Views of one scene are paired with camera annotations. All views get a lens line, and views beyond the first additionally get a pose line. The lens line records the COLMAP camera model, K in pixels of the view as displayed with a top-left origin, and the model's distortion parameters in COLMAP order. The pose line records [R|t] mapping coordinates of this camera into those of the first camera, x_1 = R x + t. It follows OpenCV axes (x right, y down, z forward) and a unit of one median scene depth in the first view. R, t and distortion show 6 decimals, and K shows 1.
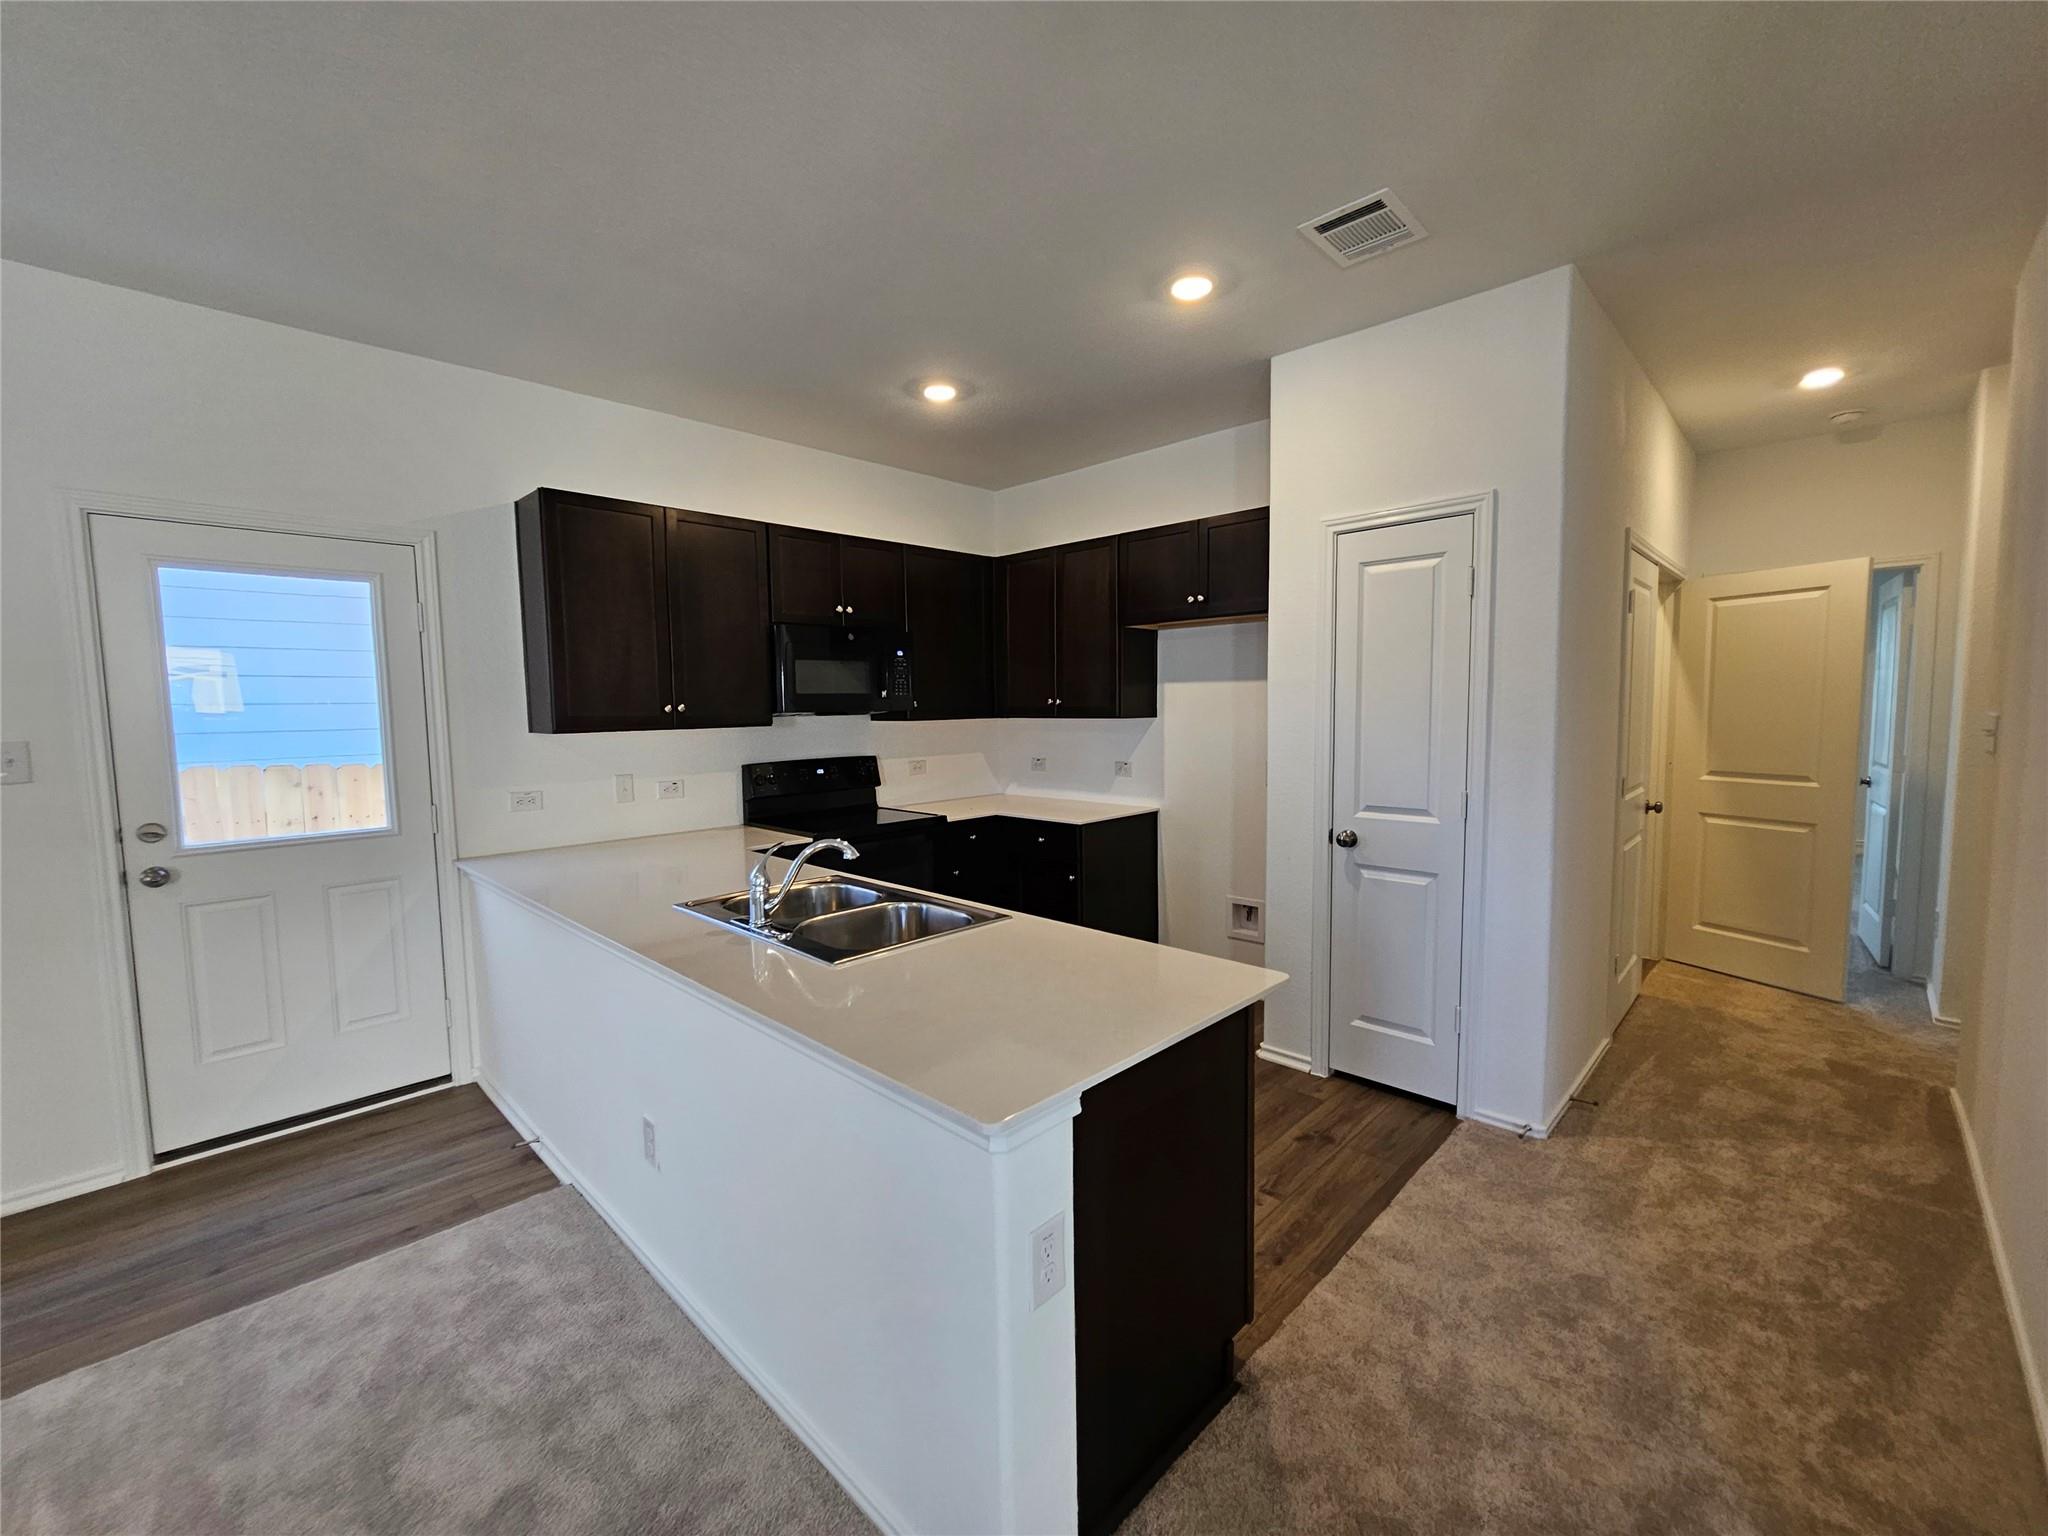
lens RADIAL K [[851.3, 0, 1020.6], [0, 851.3, 769.8], [0, 0, 1]] dist [-0.010830, 0.004966]
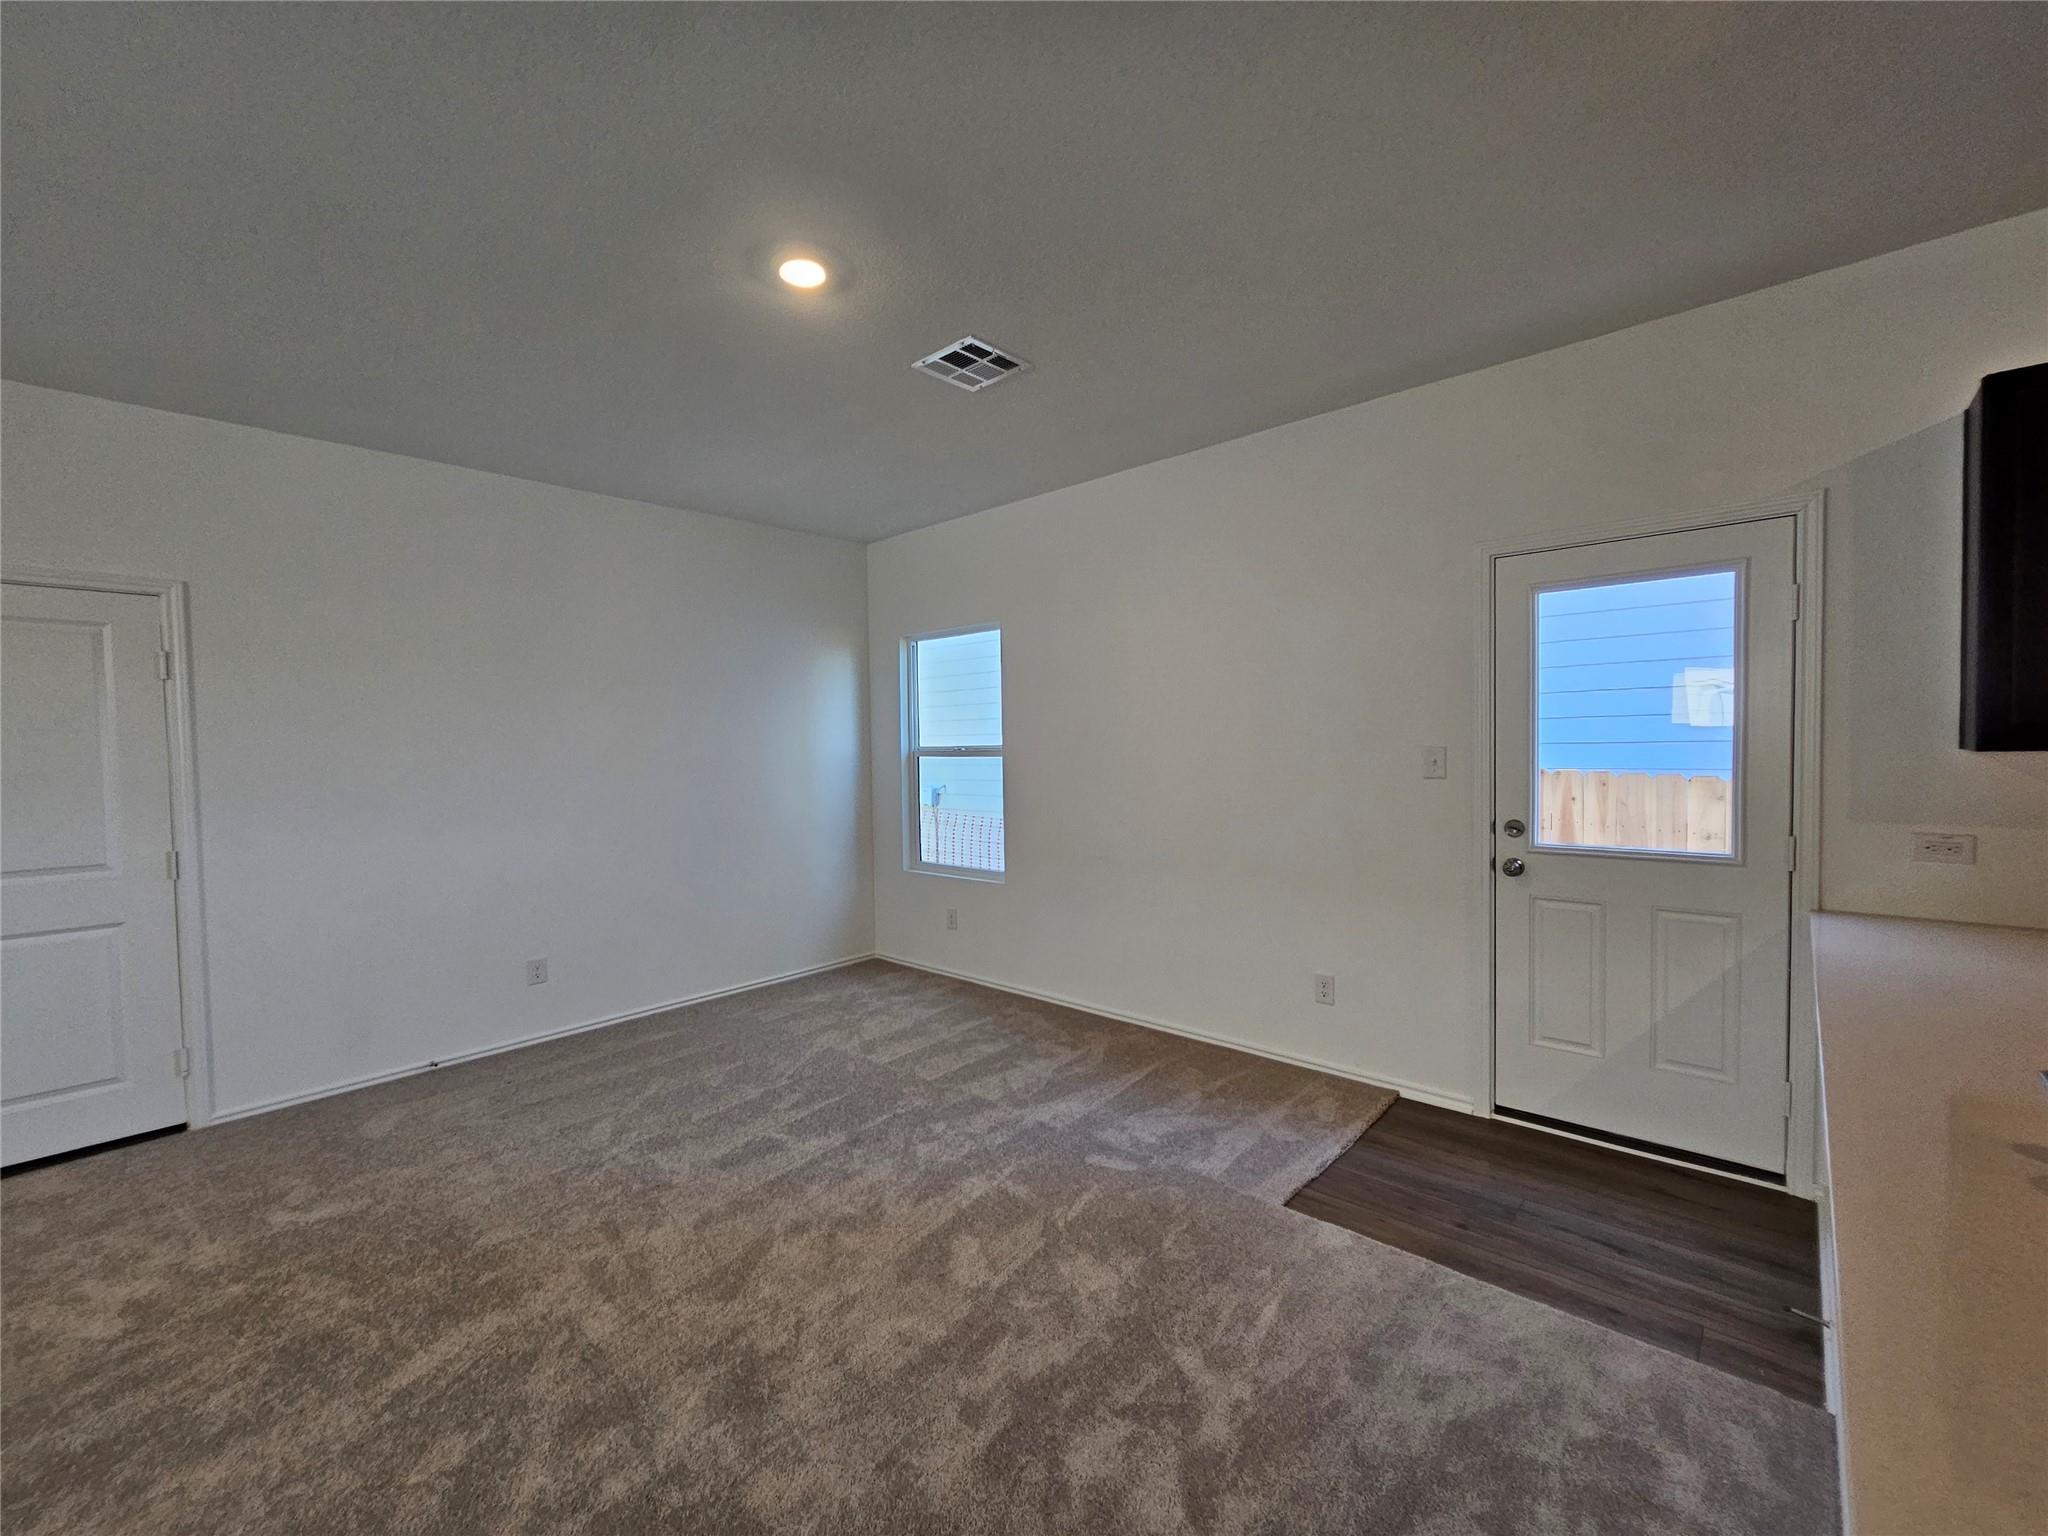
lens RADIAL K [[851.3, 0, 1027.1], [0, 851.3, 764.5], [0, 0, 1]] dist [-0.010830, 0.004966]
pose [[0.033613, 0.040890, -0.998598, 0.091532], [-0.058027, 0.997557, 0.038894, -0.016618], [0.997749, 0.056639, 0.035904, 0.280541]]
